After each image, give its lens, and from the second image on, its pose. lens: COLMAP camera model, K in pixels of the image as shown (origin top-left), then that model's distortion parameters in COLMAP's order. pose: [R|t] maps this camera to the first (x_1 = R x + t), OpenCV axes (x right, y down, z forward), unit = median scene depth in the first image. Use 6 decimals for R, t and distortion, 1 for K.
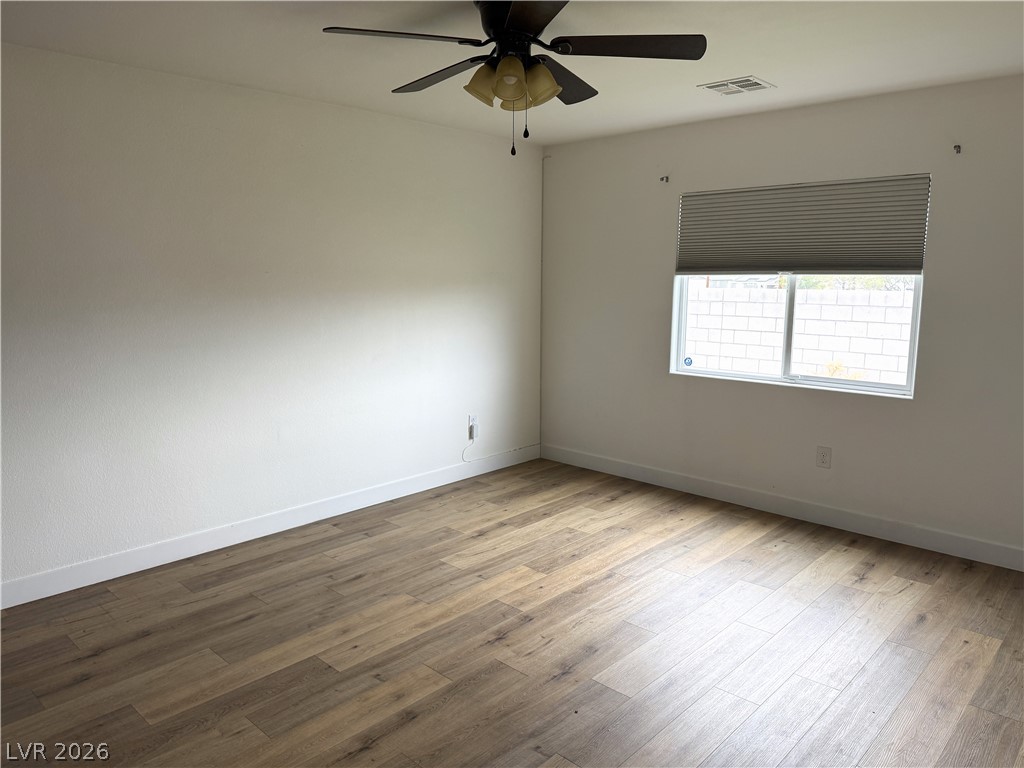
lens RADIAL K [[730.2, 0, 512.0], [0, 730.2, 384.0], [0, 0, 1]] dist [0.076684, -0.127054]
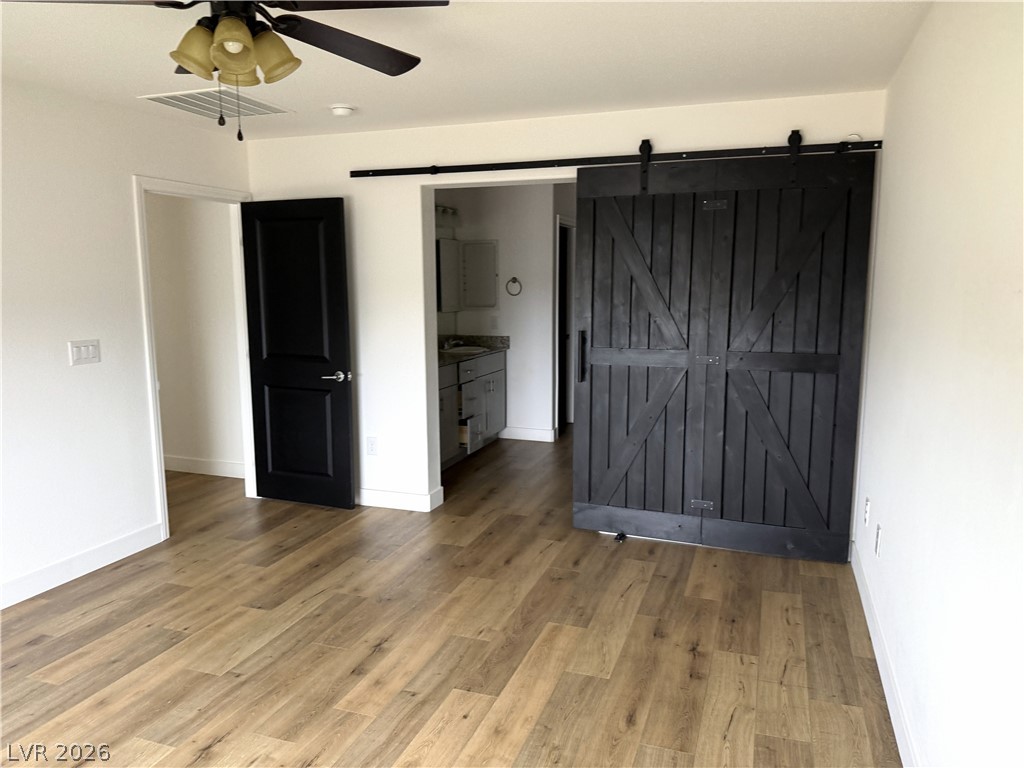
lens RADIAL K [[735.7, 0, 502.0], [0, 735.7, 367.8], [0, 0, 1]] dist [0.093198, -0.153331]
pose [[-0.923139, 0.047108, -0.381569, 0.059198], [-0.058554, 0.963661, 0.260633, -0.257385], [0.379981, 0.262943, -0.886835, 1.629866]]
